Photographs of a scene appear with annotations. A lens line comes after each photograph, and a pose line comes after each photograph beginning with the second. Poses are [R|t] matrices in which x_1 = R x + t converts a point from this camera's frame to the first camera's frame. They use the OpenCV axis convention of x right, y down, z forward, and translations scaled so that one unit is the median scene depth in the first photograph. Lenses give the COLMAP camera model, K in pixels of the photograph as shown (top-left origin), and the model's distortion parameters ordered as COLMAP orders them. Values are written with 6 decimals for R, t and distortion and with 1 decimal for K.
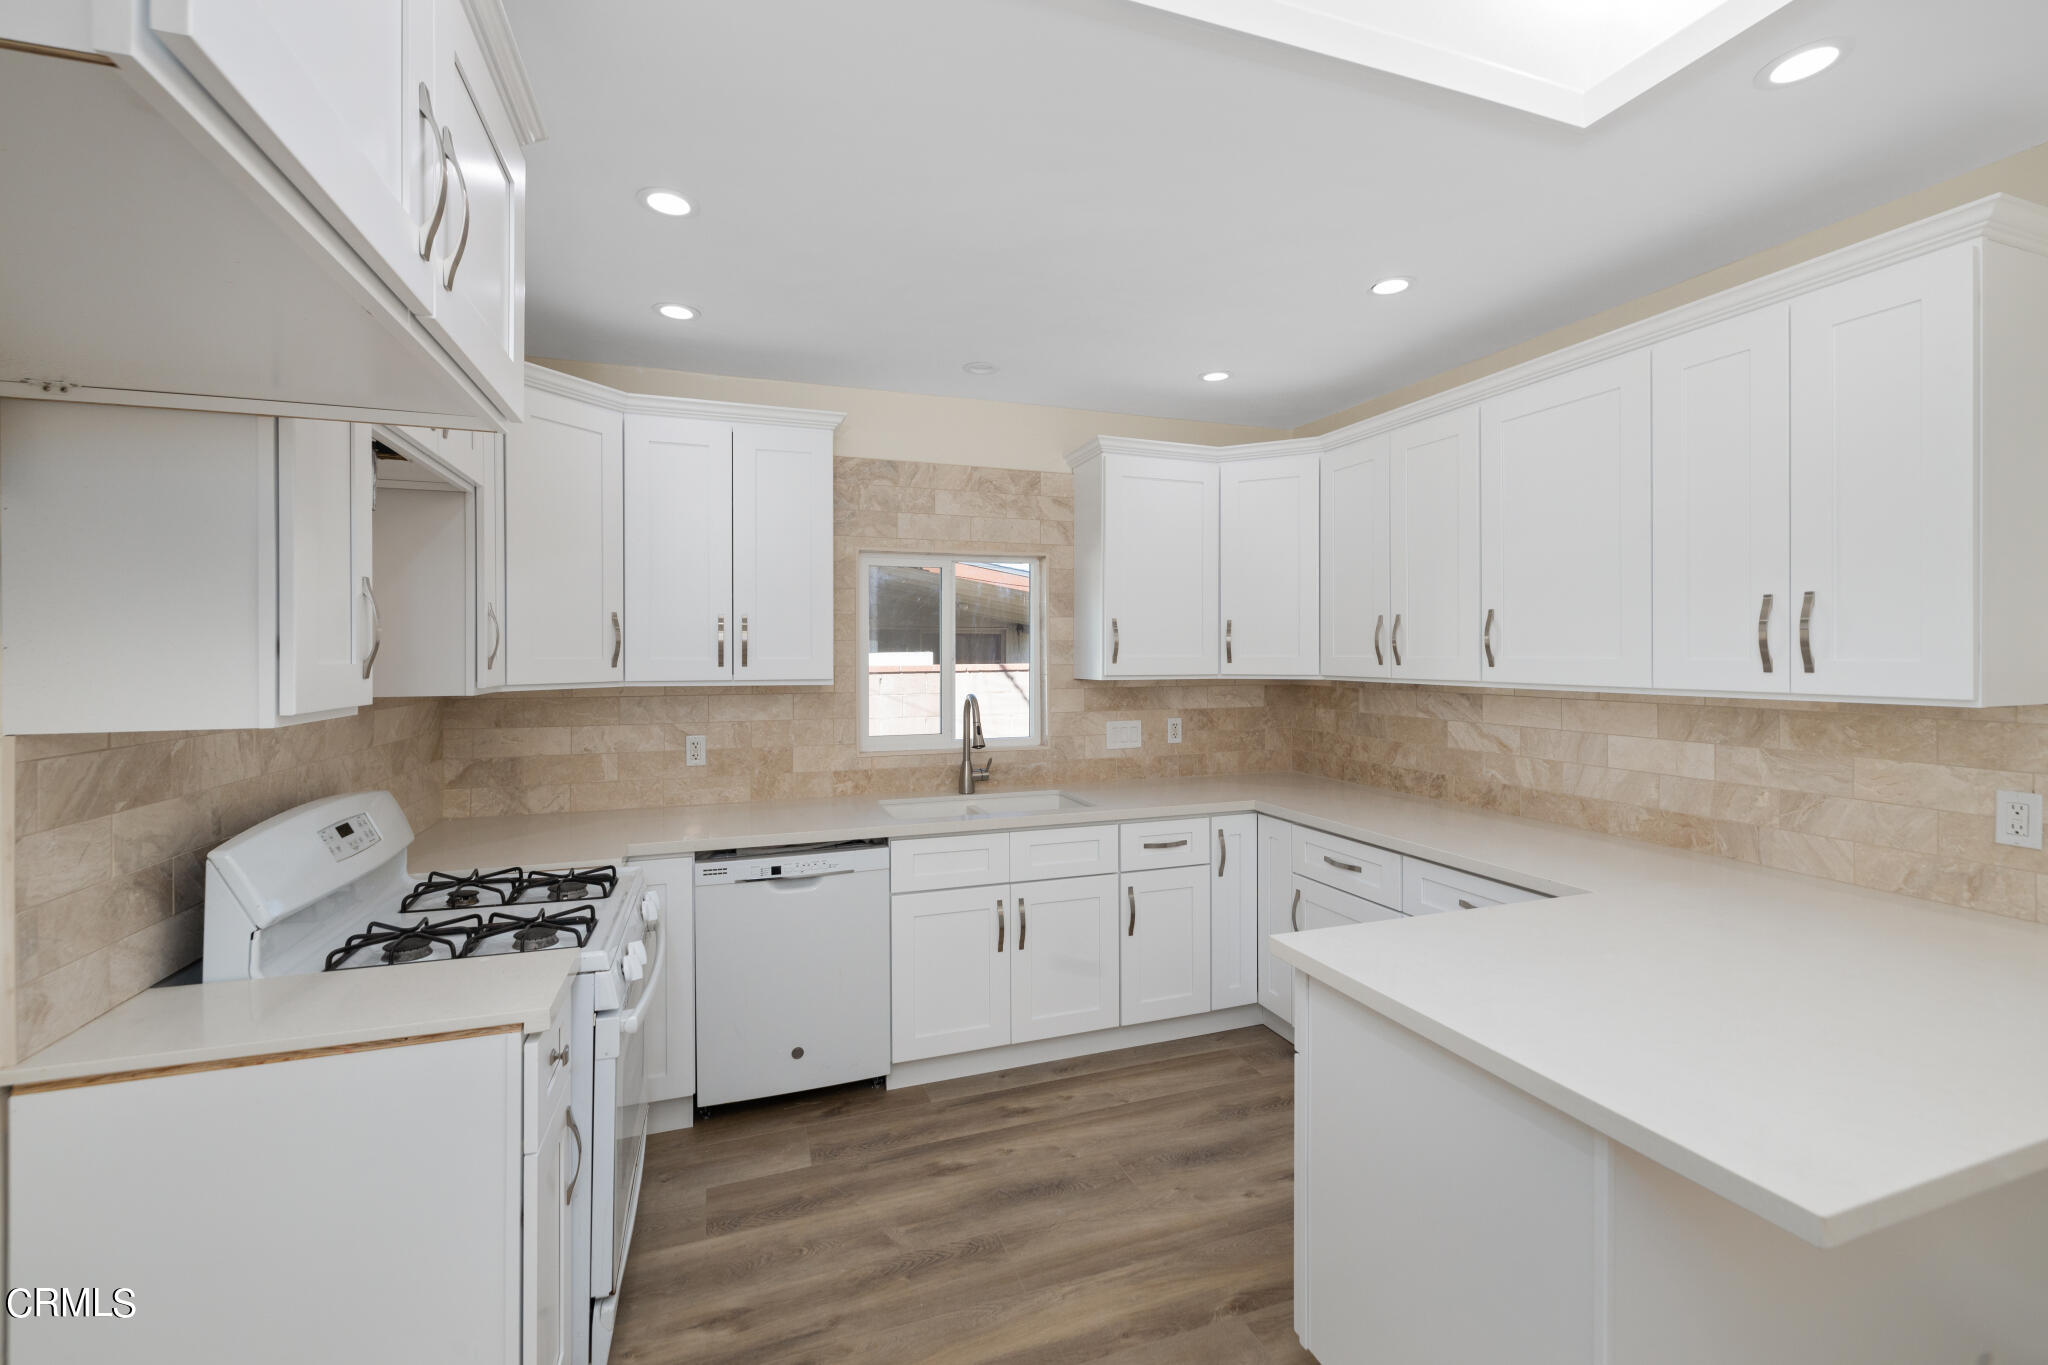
lens RADIAL K [[864.5, 0, 1027.4], [0, 864.5, 661.0], [0, 0, 1]] dist [0.001377, 0.000159]
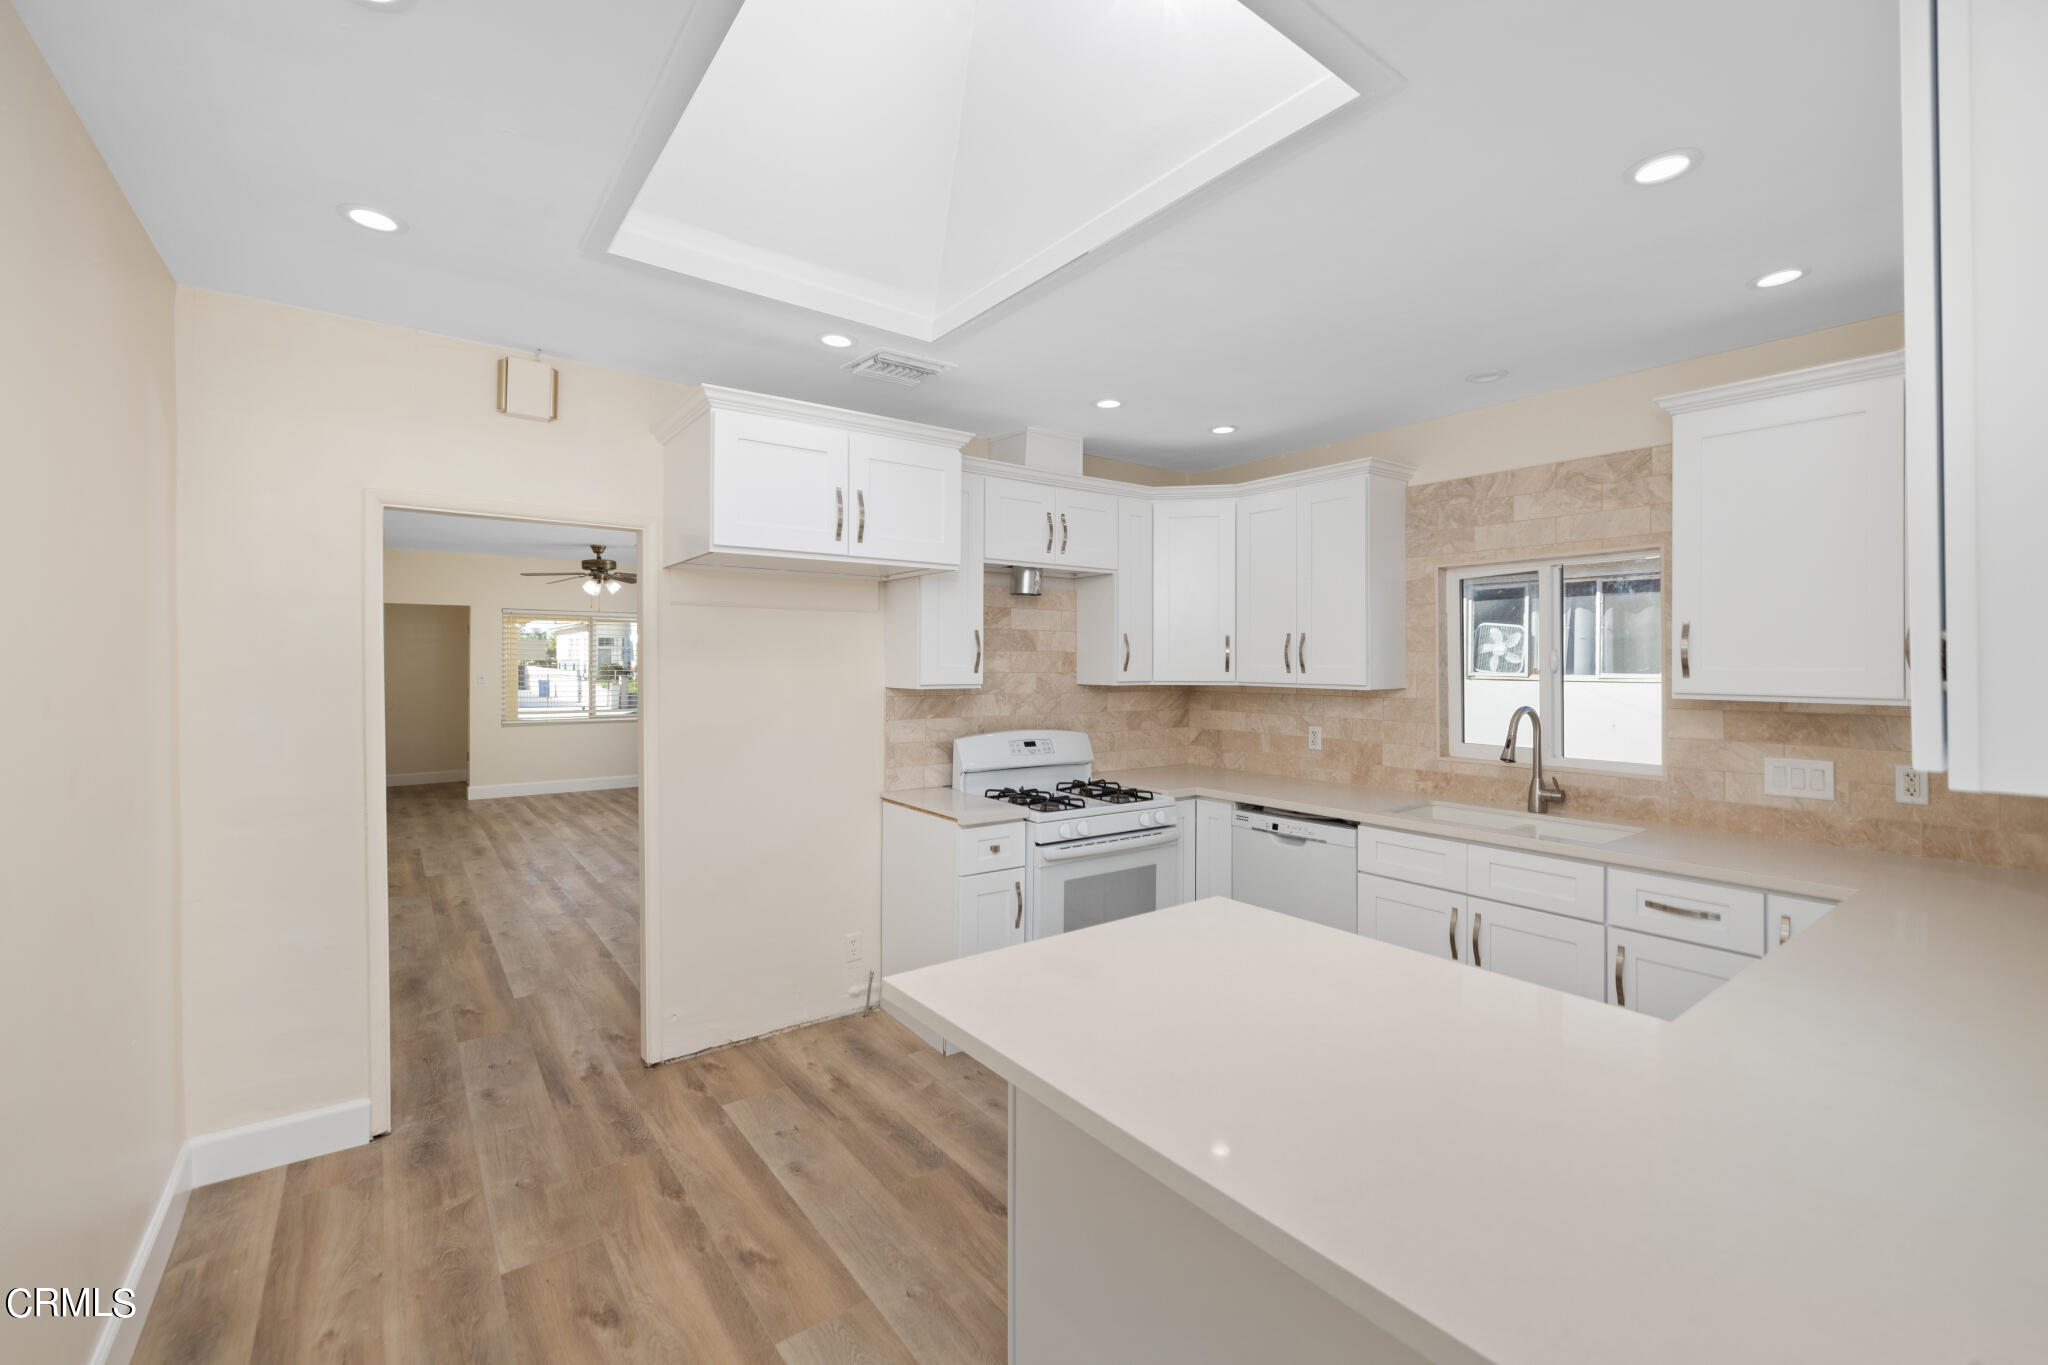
lens RADIAL K [[867.0, 0, 1021.8], [0, 867.0, 662.8], [0, 0, 1]] dist [0.001385, 0.000228]
pose [[0.293370, 0.004619, -0.955988, 0.762390], [-0.011661, 0.999931, 0.001253, -0.005406], [0.955928, 0.010780, 0.293404, 0.208265]]
